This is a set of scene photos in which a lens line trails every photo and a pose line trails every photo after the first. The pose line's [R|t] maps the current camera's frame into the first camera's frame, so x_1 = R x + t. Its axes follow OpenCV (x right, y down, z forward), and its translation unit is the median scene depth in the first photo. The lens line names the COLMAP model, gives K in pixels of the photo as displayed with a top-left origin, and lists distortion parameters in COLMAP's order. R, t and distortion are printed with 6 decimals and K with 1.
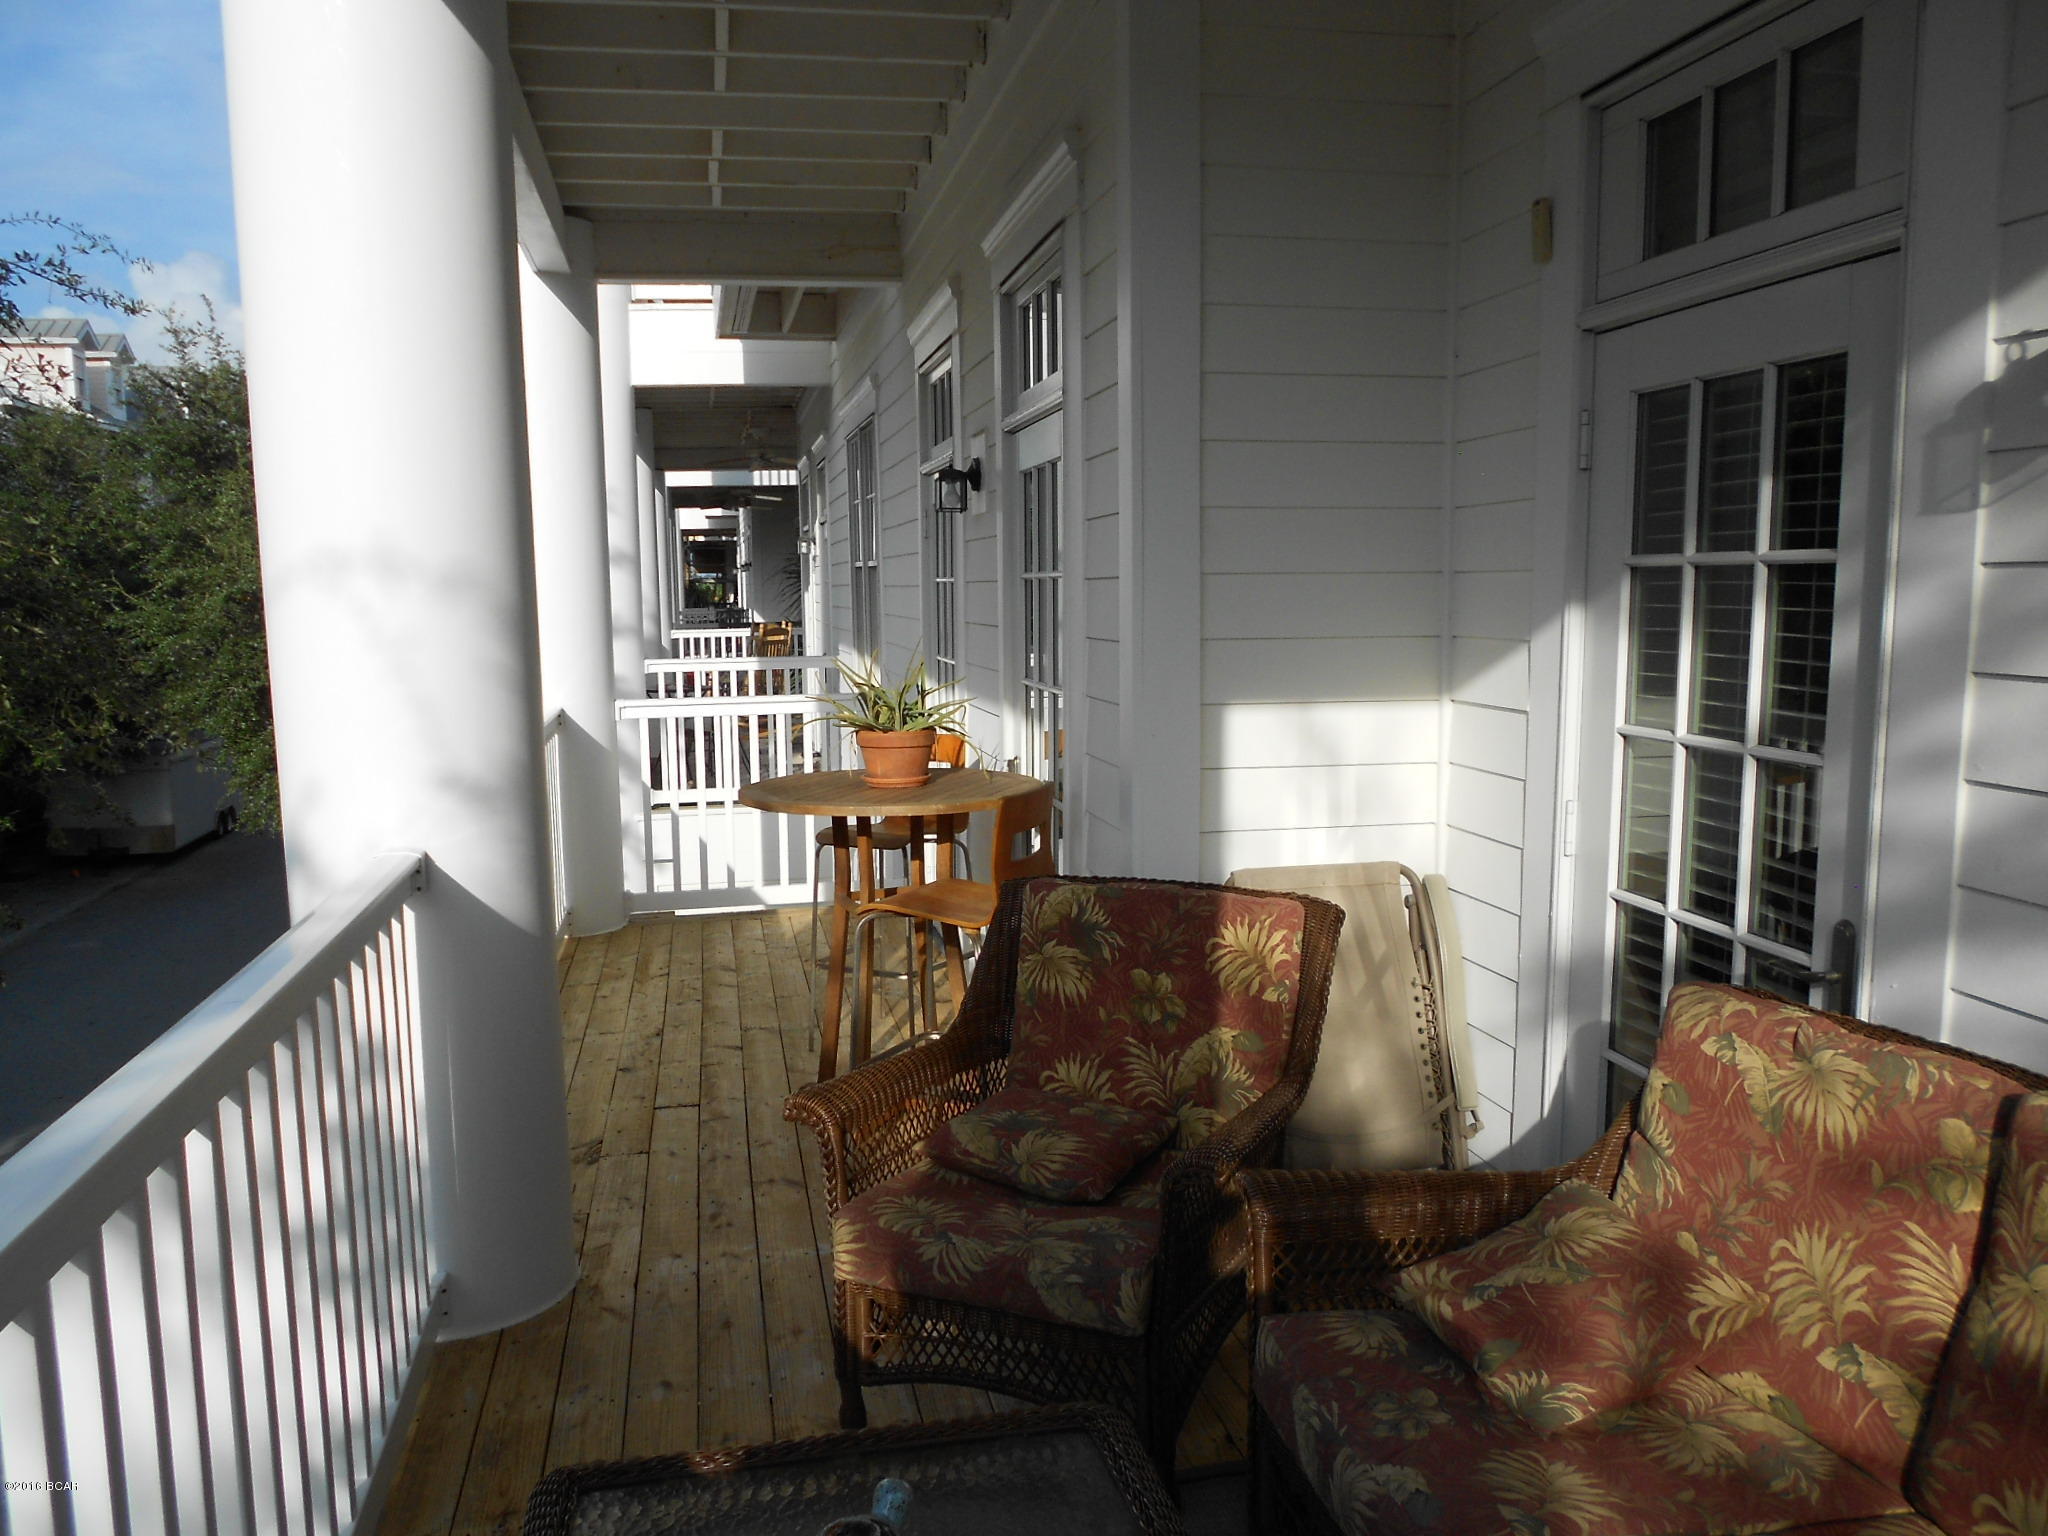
lens RADIAL K [[1556.5, 0, 1025.5], [0, 1556.5, 774.5], [0, 0, 1]] dist [-0.008006, 0.029247]
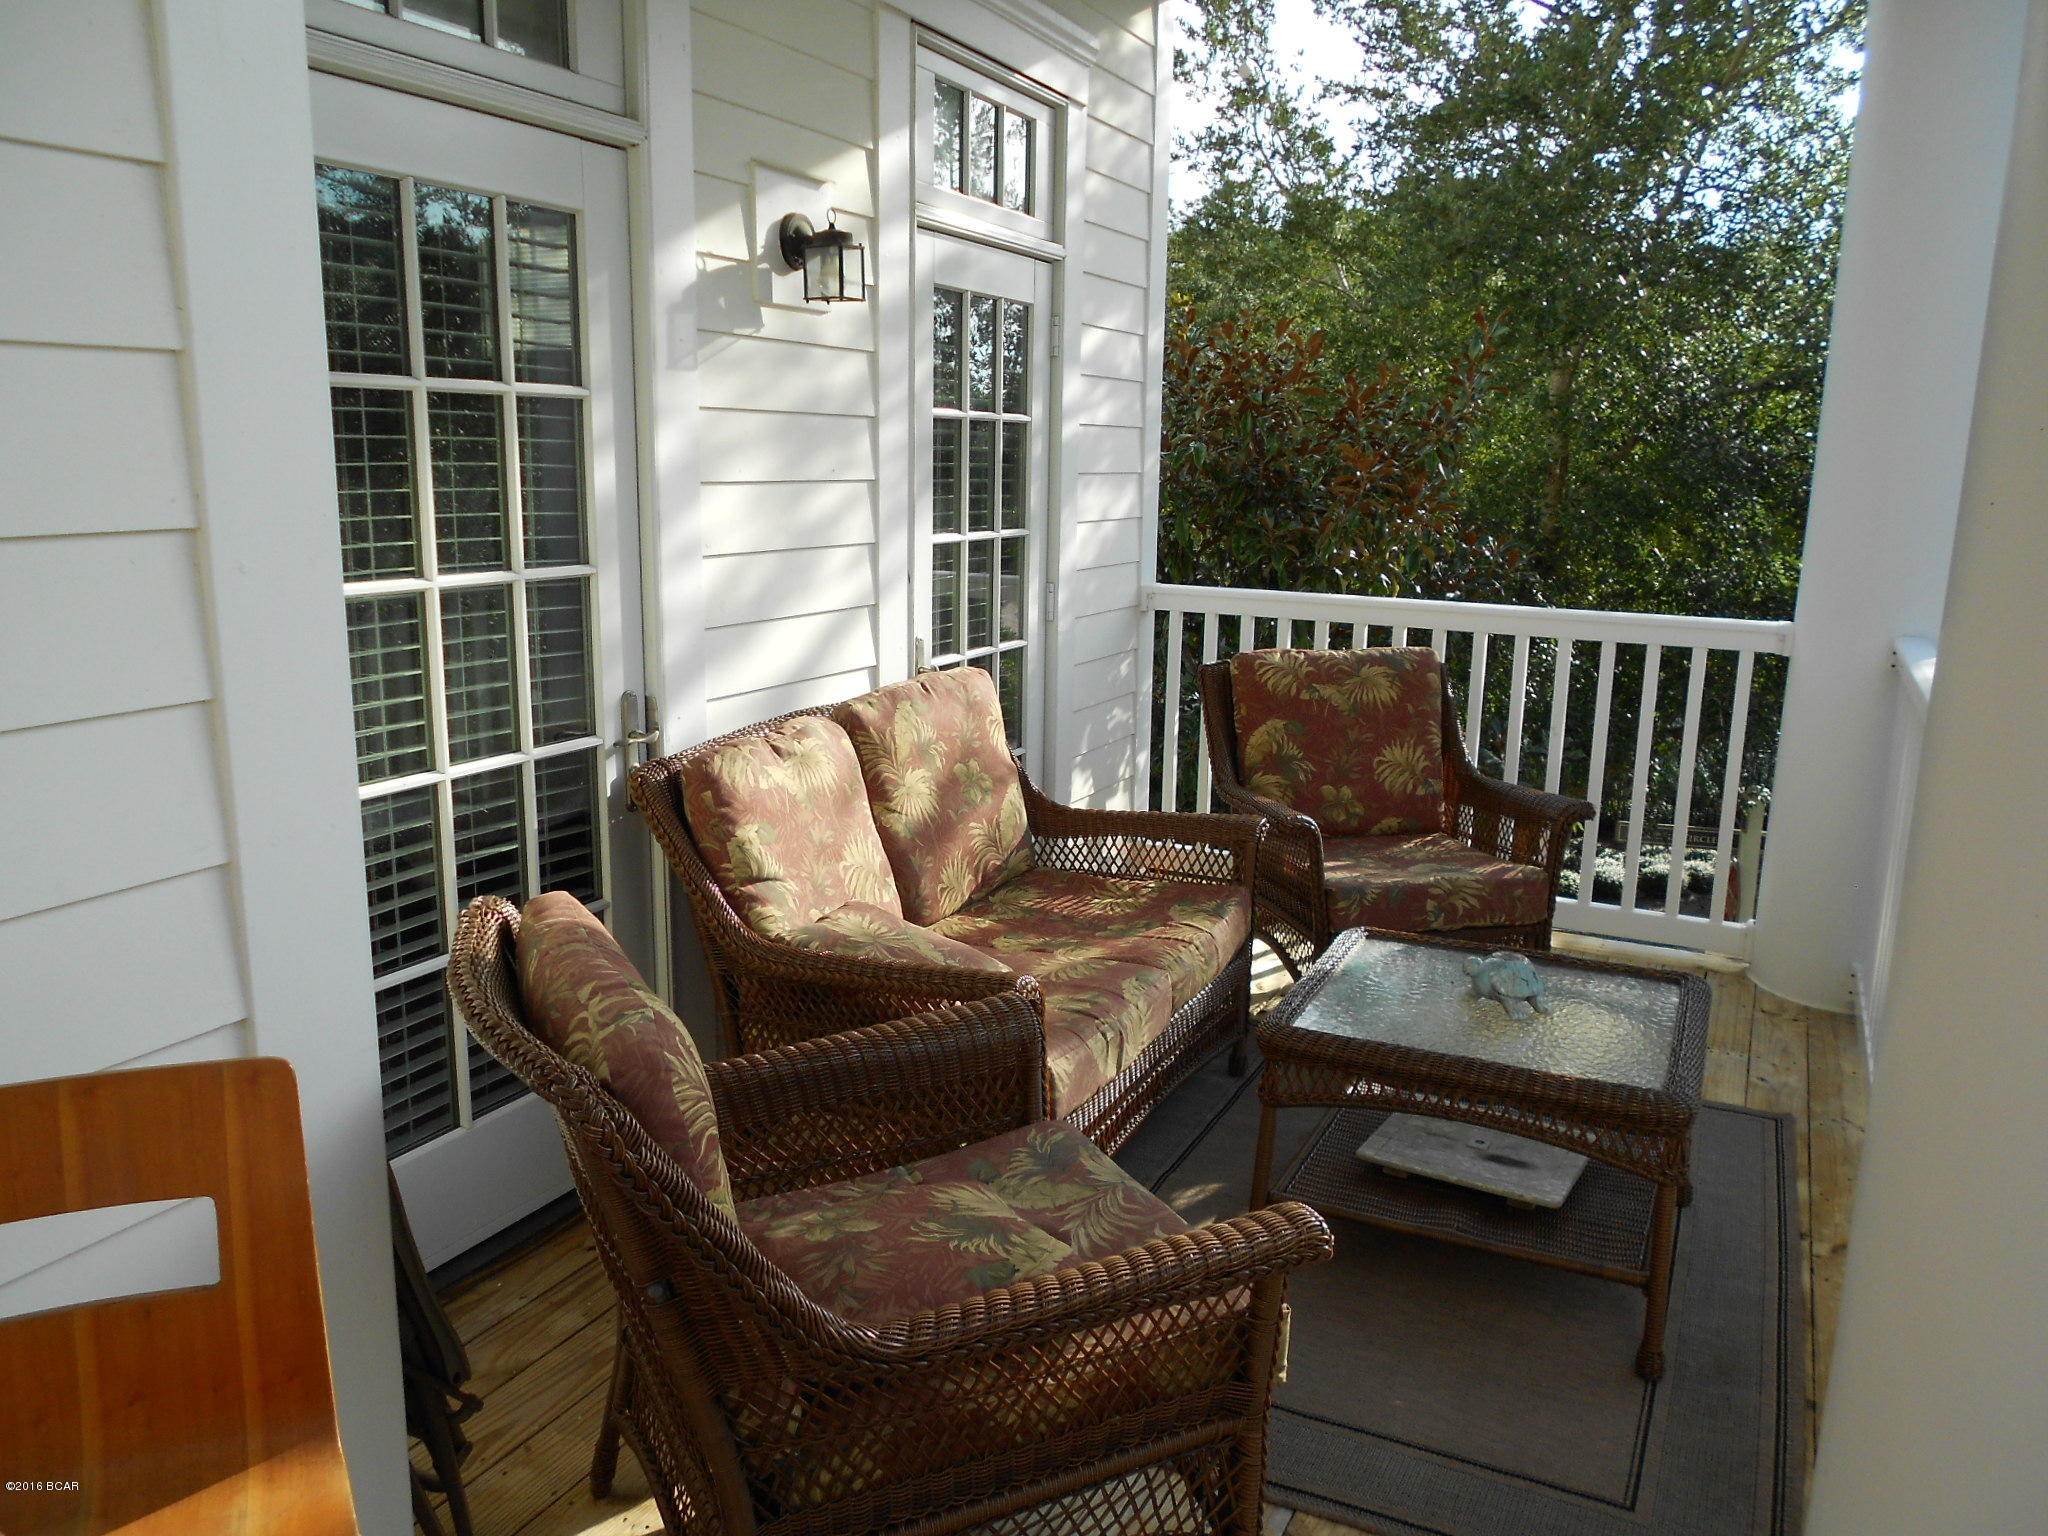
lens RADIAL K [[1556.5, 0, 1029.2], [0, 1556.5, 769.0], [0, 0, 1]] dist [-0.008006, 0.029247]
pose [[-0.792012, -0.133463, 0.595738, -0.369926], [0.059750, 0.954182, 0.293201, -0.149453], [-0.607574, 0.267814, -0.747750, 1.346829]]
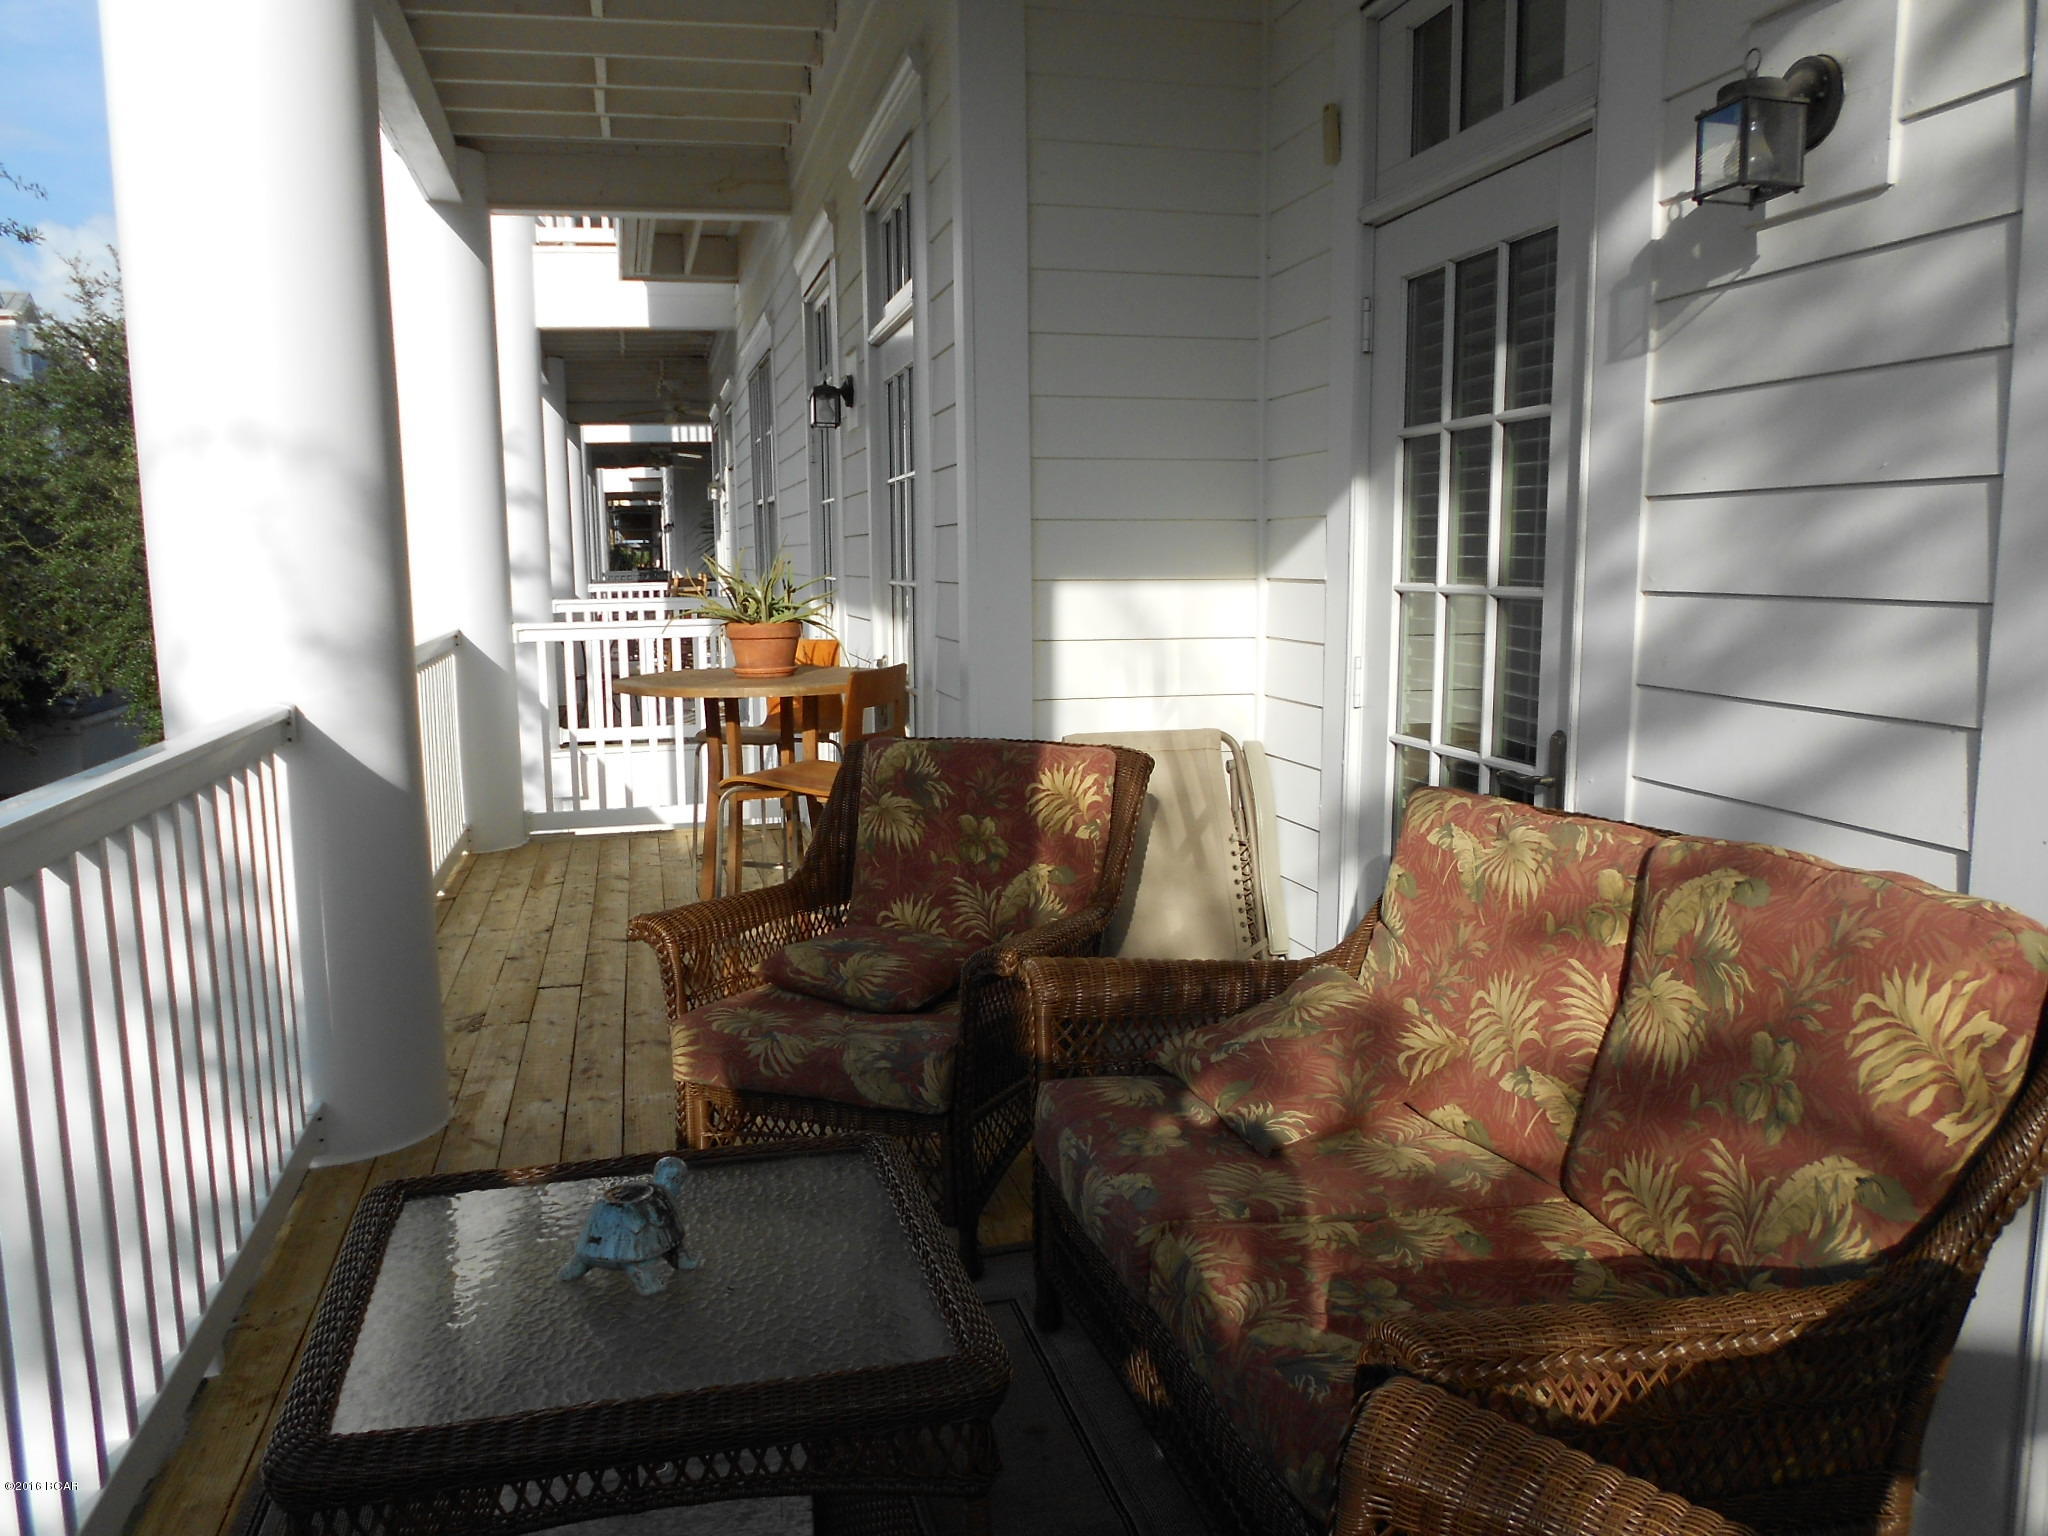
lens RADIAL K [[1556.5, 0, 1018.5], [0, 1556.5, 764.2], [0, 0, 1]] dist [-0.008006, 0.029247]
pose [[0.999319, -0.004152, 0.036673, 0.070978], [0.003770, 0.999938, 0.010494, 0.080201], [-0.036715, -0.010349, 0.999272, -0.087800]]
